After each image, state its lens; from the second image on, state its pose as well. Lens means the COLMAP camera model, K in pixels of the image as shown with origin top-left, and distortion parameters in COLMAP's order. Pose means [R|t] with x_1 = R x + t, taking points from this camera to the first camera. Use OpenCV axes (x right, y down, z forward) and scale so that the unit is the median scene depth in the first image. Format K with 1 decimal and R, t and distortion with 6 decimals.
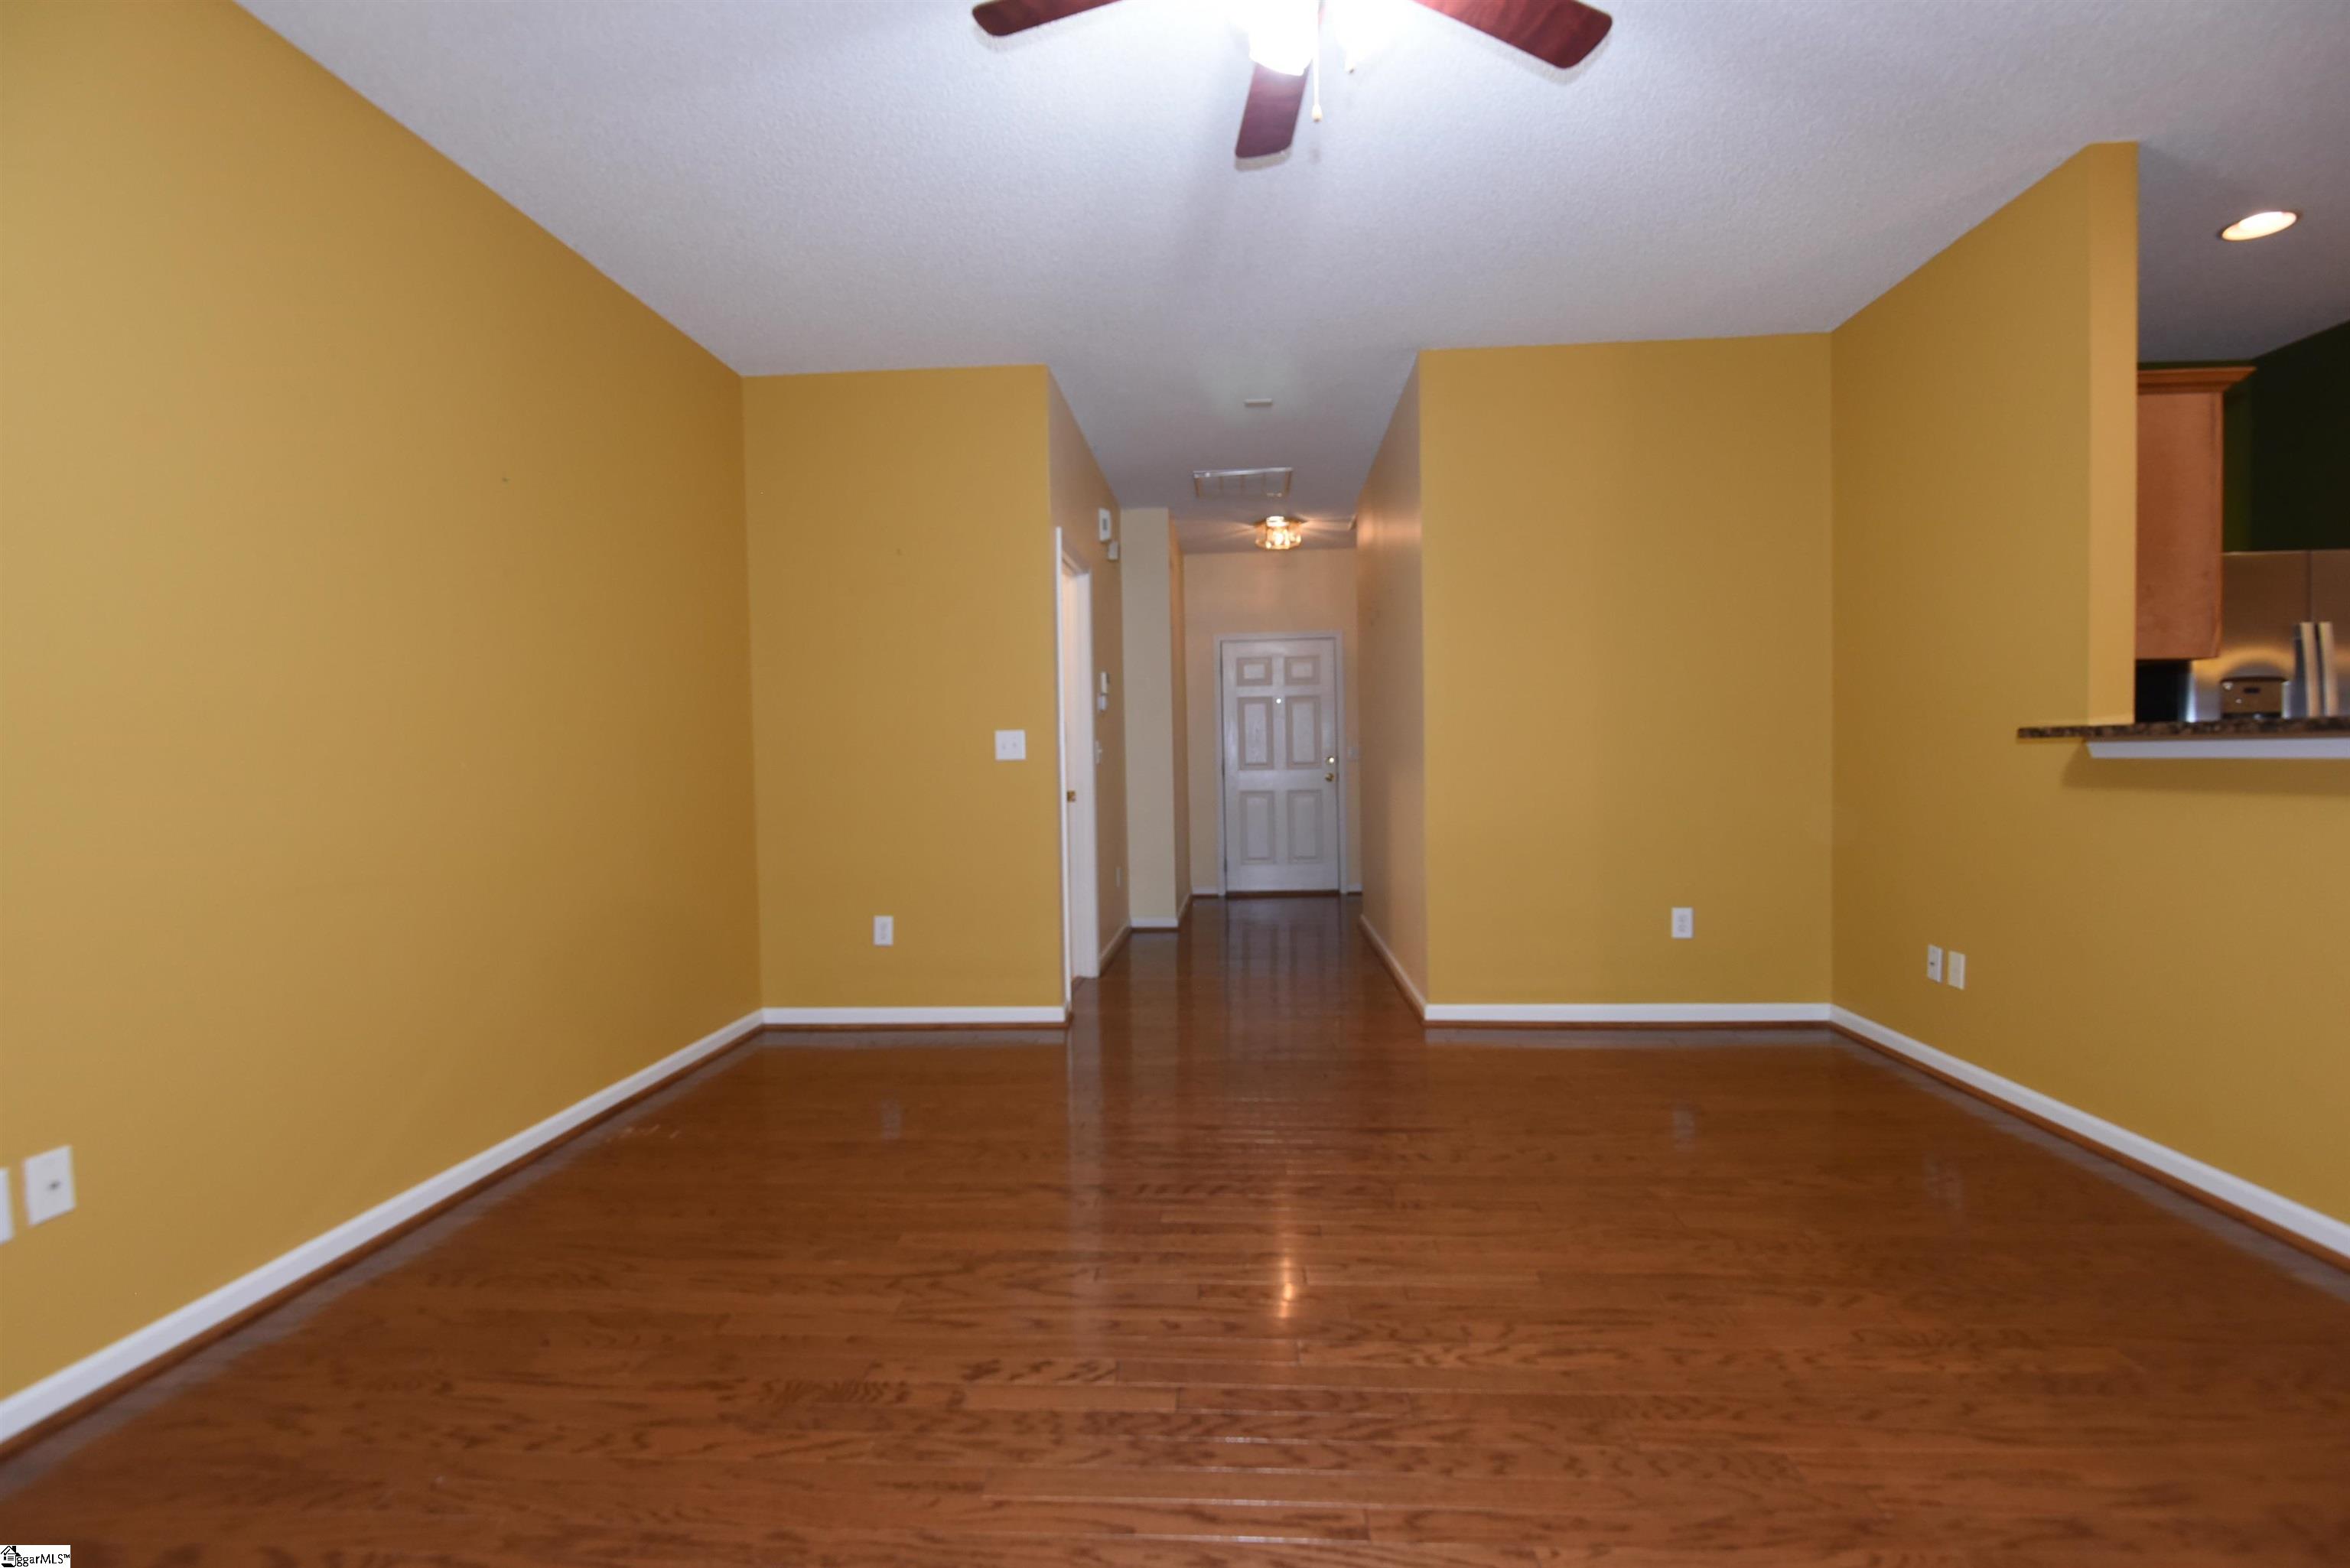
lens RADIAL K [[1086.4, 0, 1186.3], [0, 1086.4, 791.4], [0, 0, 1]] dist [-0.007154, -0.006361]
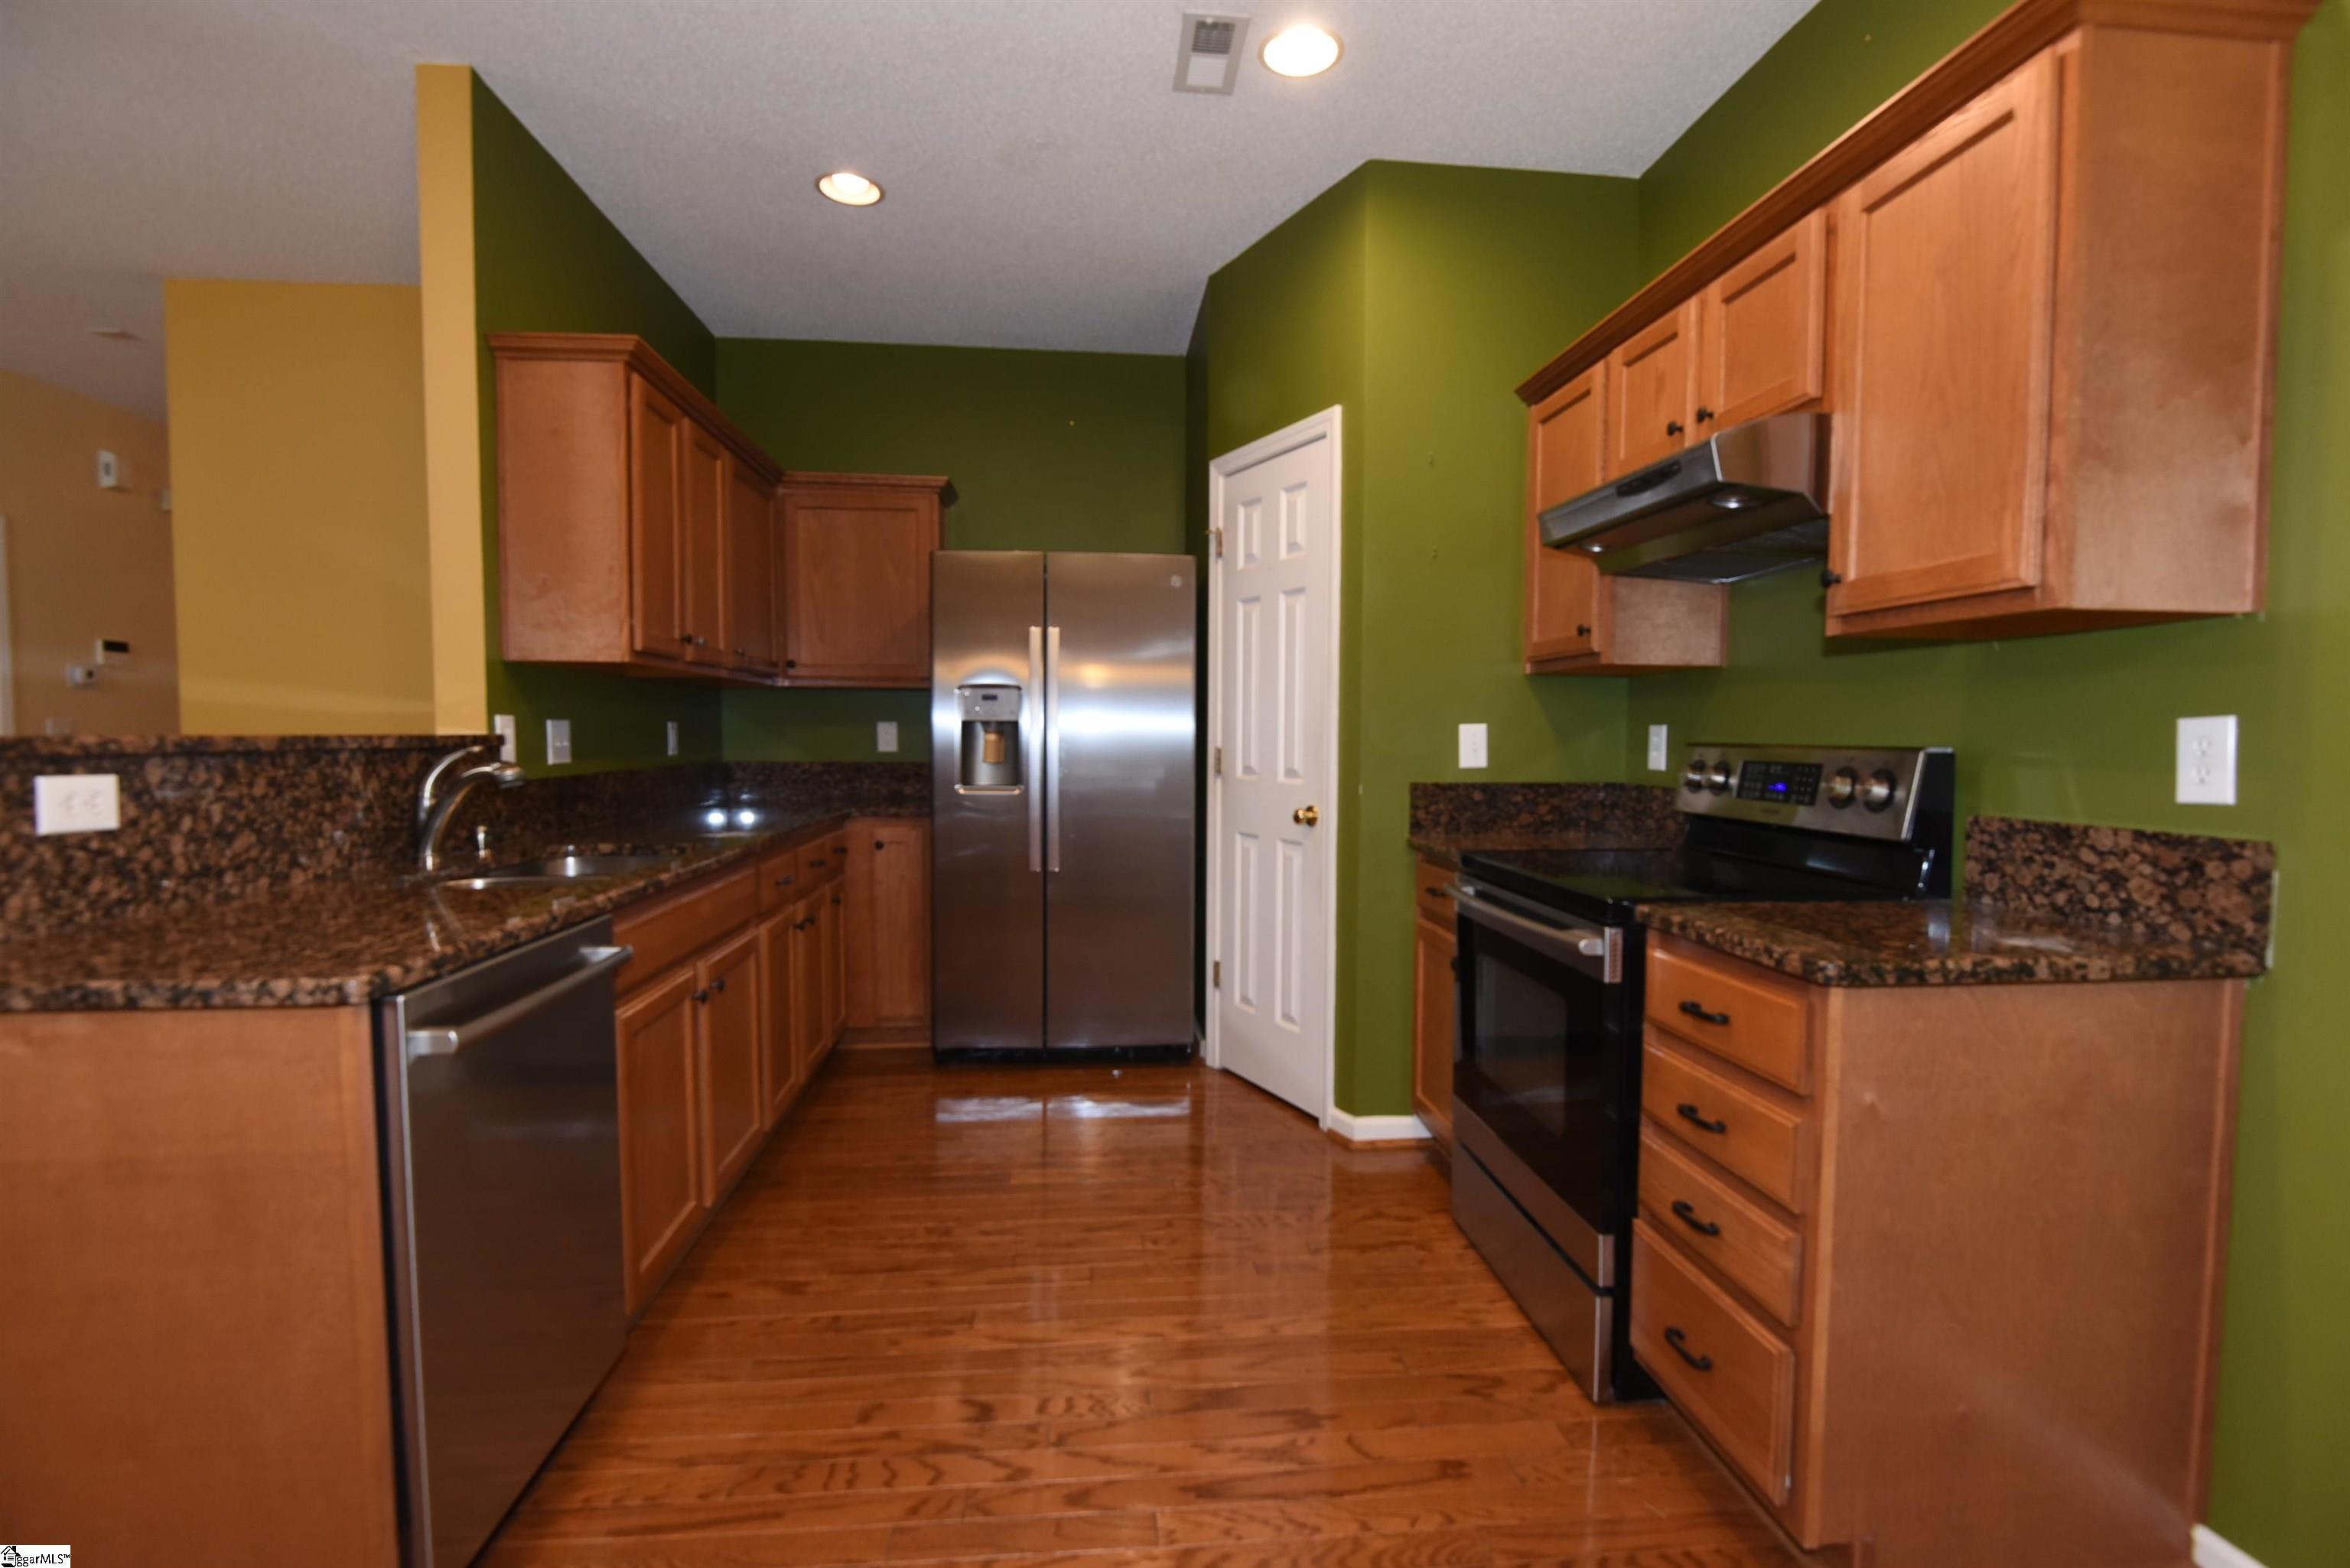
lens RADIAL K [[1086.4, 0, 1186.3], [0, 1086.4, 791.4], [0, 0, 1]] dist [-0.007154, -0.006361]
pose [[0.986910, 0.019186, 0.160126, 1.564195], [-0.022324, 0.999592, 0.017822, -0.049446], [-0.159719, -0.021163, 0.986936, 0.033367]]
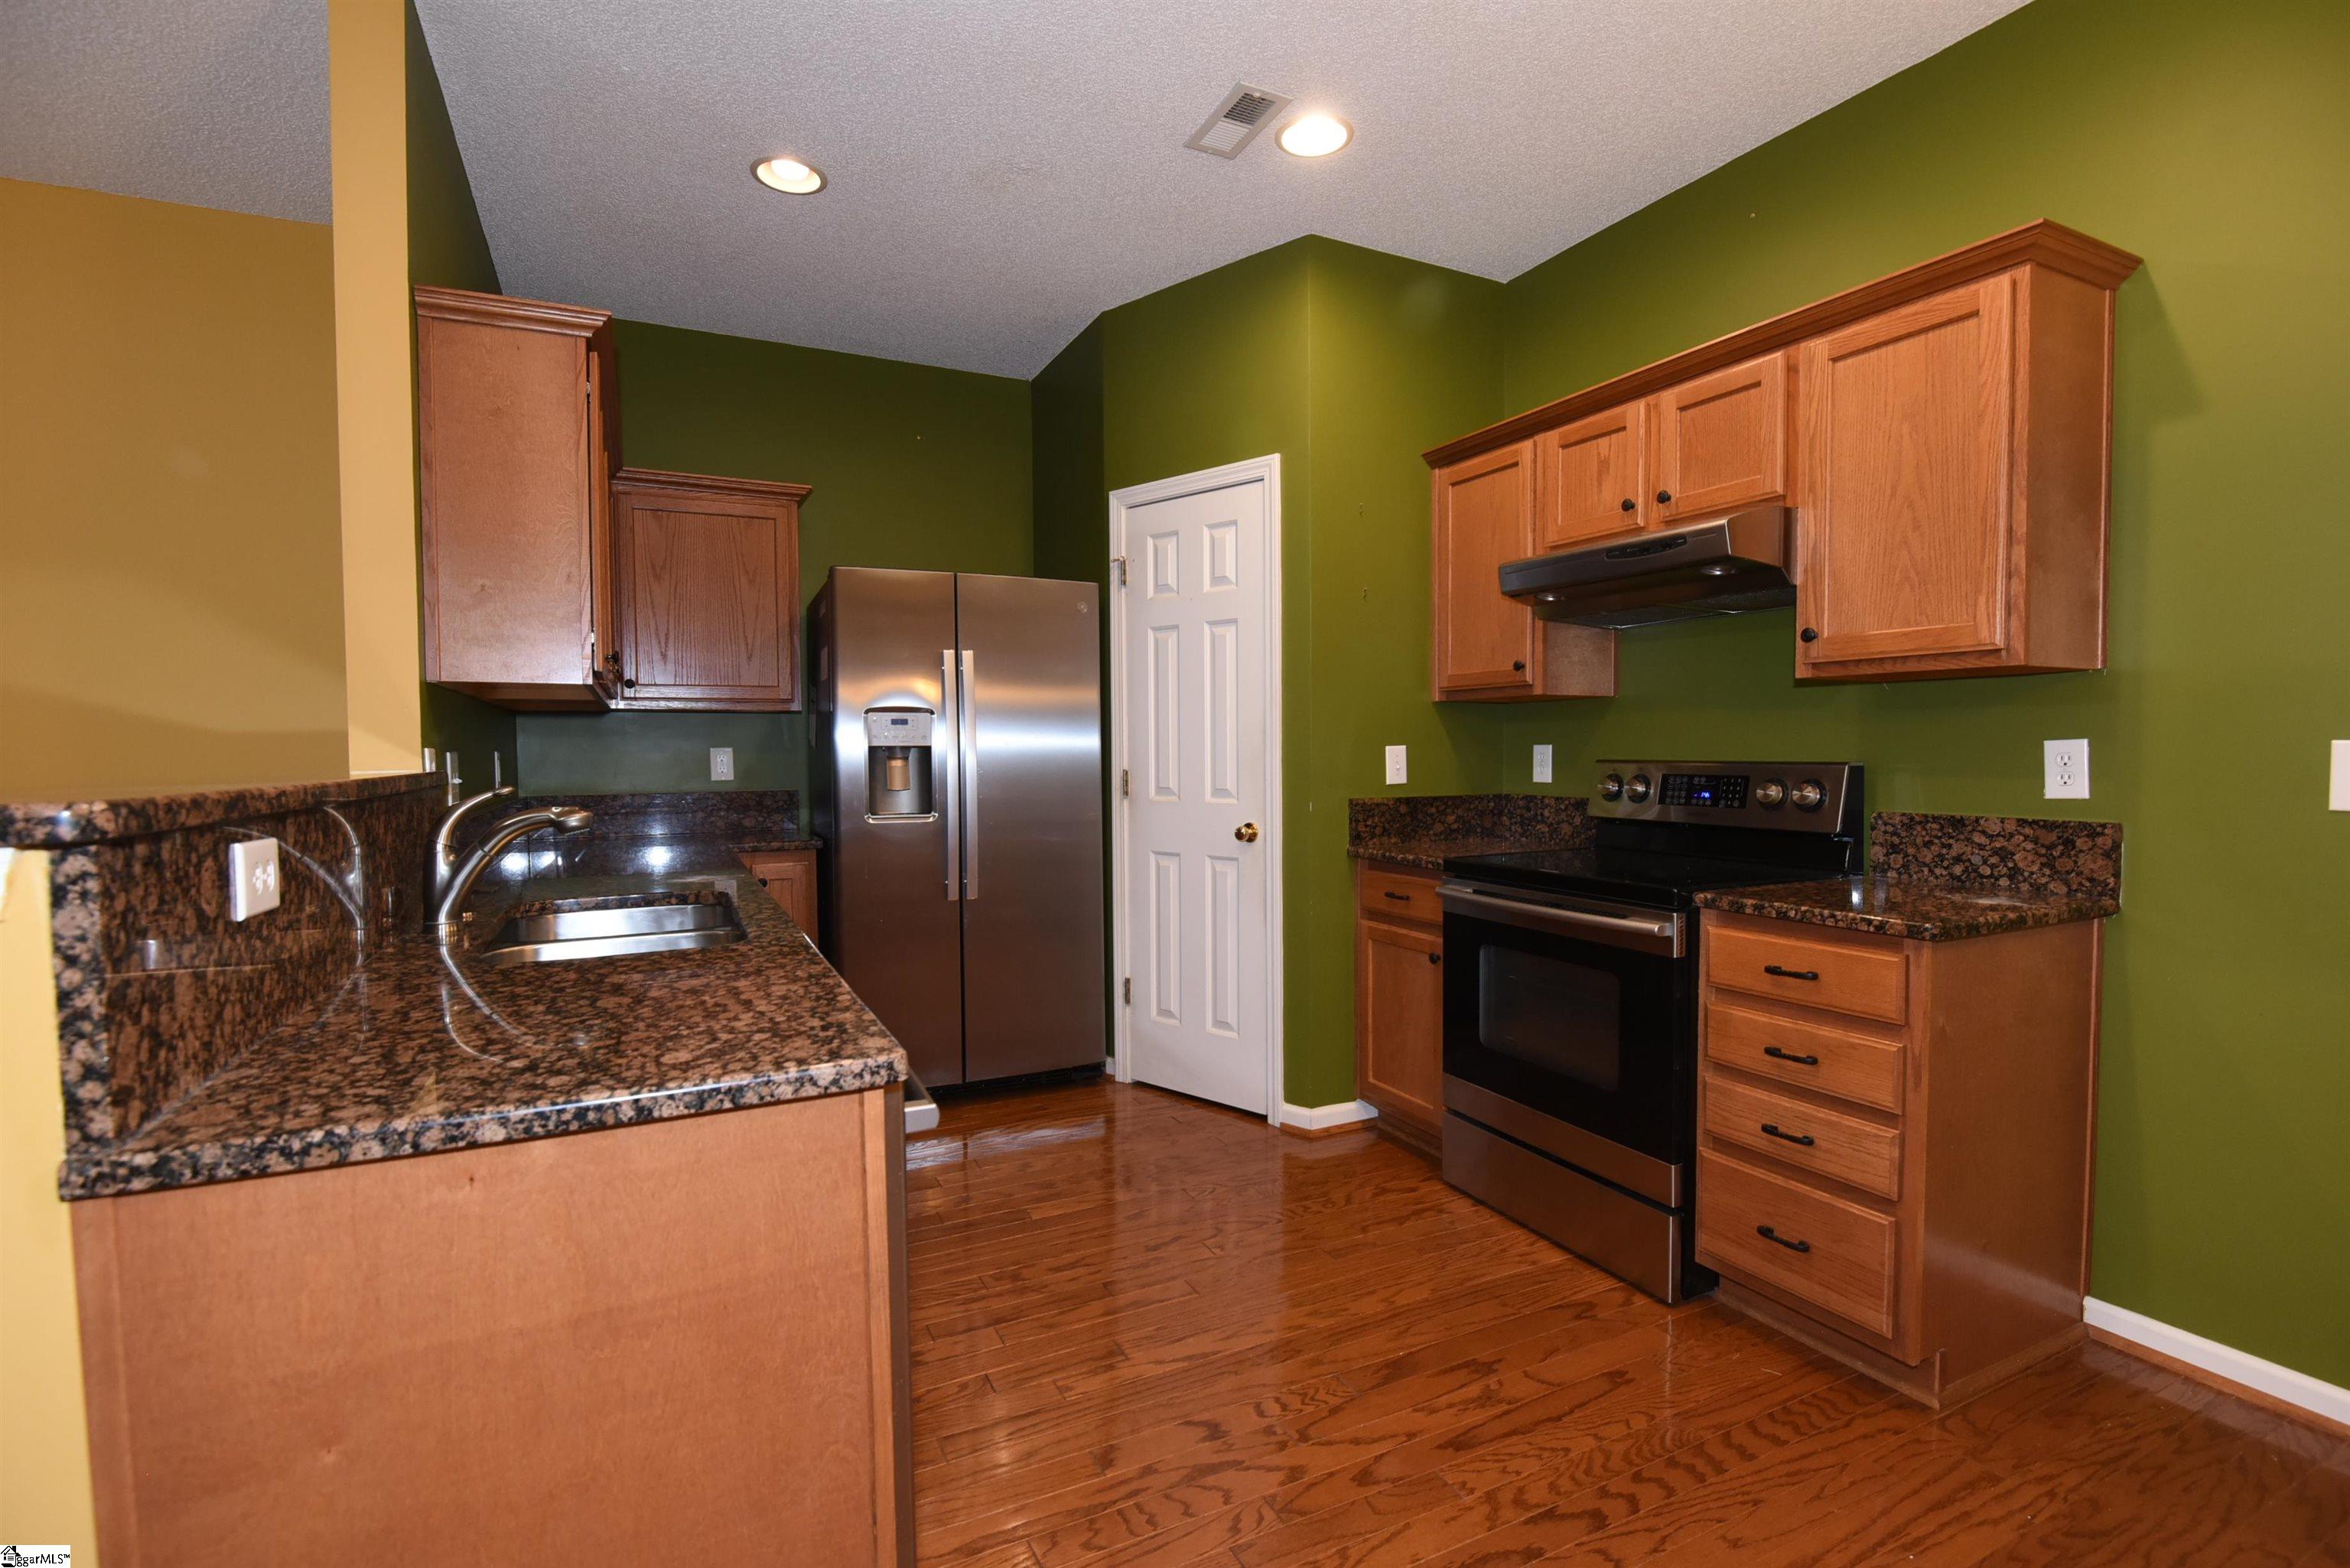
lens RADIAL K [[1078.7, 0, 1181.6], [0, 1078.7, 790.6], [0, 0, 1]] dist [-0.011379, -0.006378]
pose [[0.867531, -0.002424, 0.497377, 1.153036], [0.003224, 0.999995, -0.000750, -0.053190], [-0.497372, 0.002254, 0.867534, 0.141314]]
